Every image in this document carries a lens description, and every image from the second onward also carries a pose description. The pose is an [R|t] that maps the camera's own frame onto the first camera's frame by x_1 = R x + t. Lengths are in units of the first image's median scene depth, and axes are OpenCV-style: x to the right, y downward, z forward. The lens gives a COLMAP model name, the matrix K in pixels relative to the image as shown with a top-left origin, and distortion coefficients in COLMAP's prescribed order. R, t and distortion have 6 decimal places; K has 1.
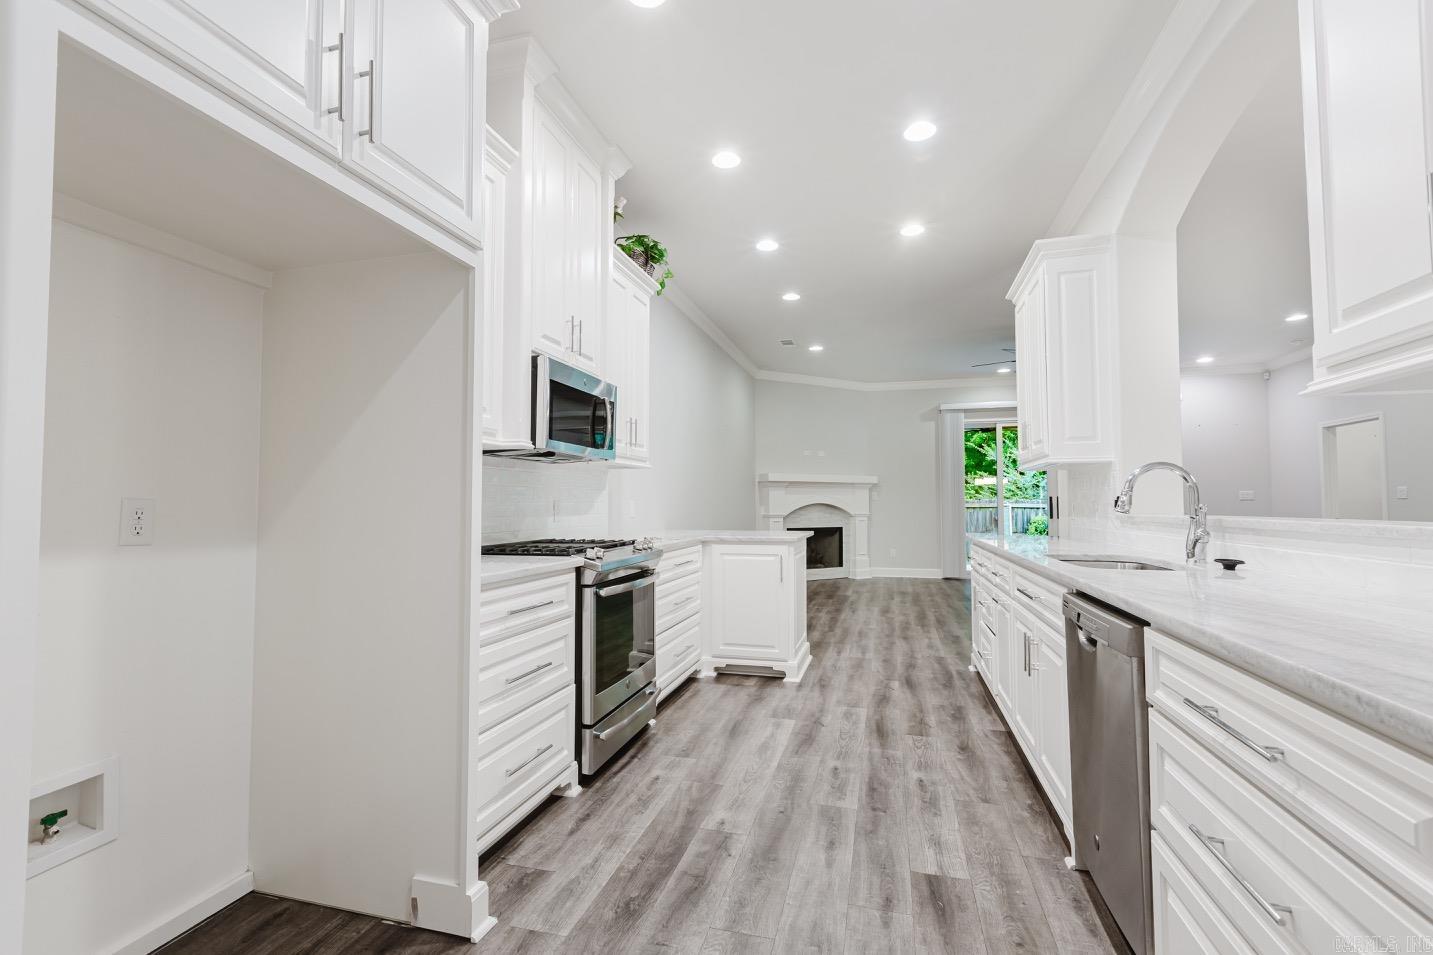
lens RADIAL K [[645.0, 0, 717.2], [0, 645.0, 475.6], [0, 0, 1]] dist [0.001117, -0.000949]
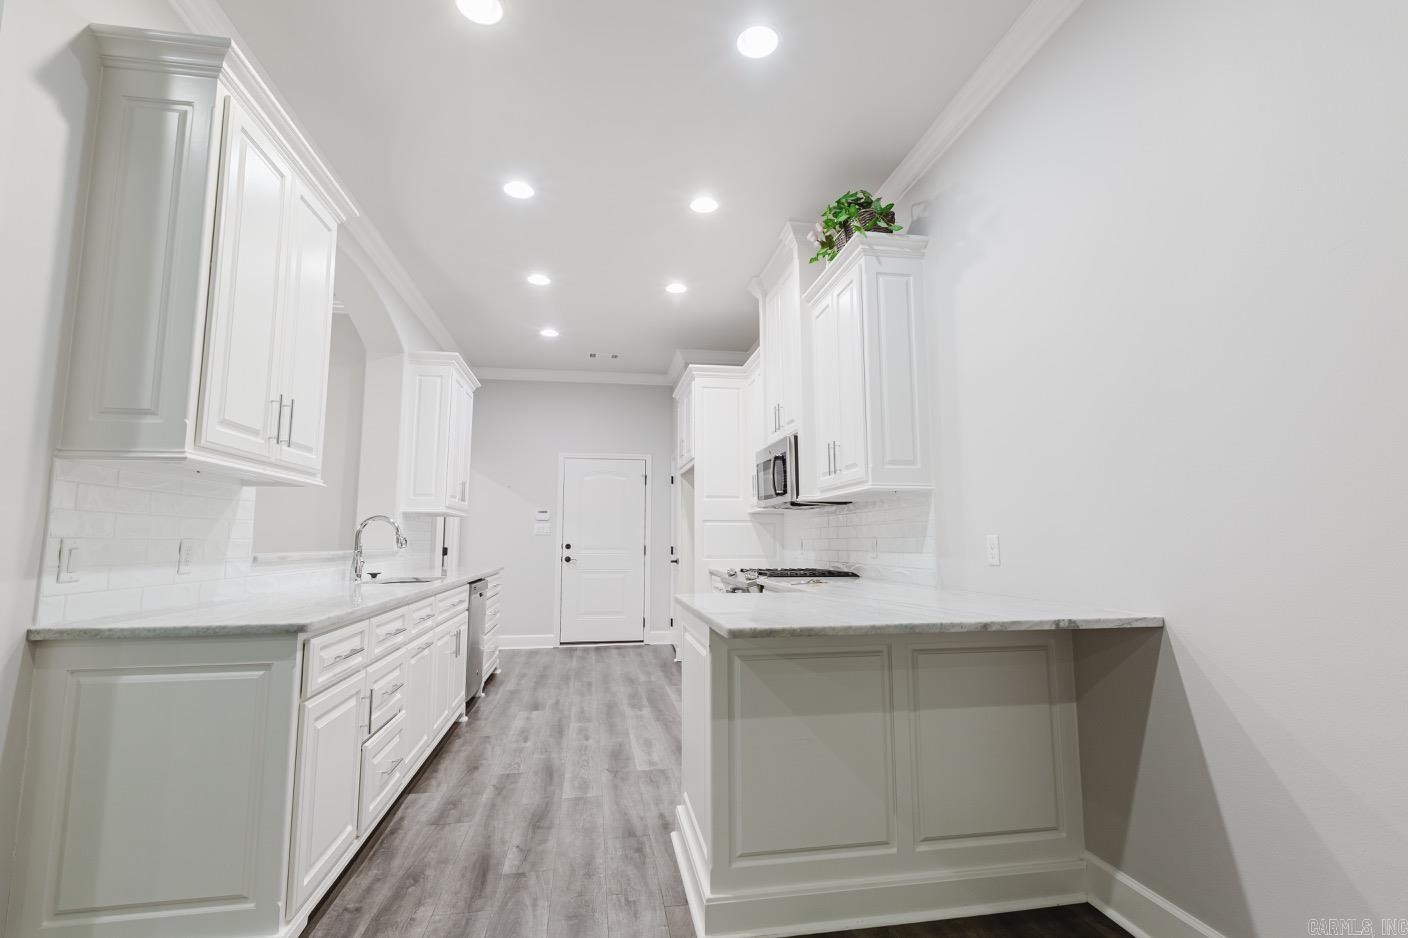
lens RADIAL K [[633.7, 0, 700.3], [0, 633.7, 468.1], [0, 0, 1]] dist [0.001117, -0.000949]
pose [[-0.908996, -0.044351, -0.414438, 0.455091], [0.022730, 0.987568, -0.155537, 0.088533], [0.416184, -0.150803, -0.896688, 1.990669]]
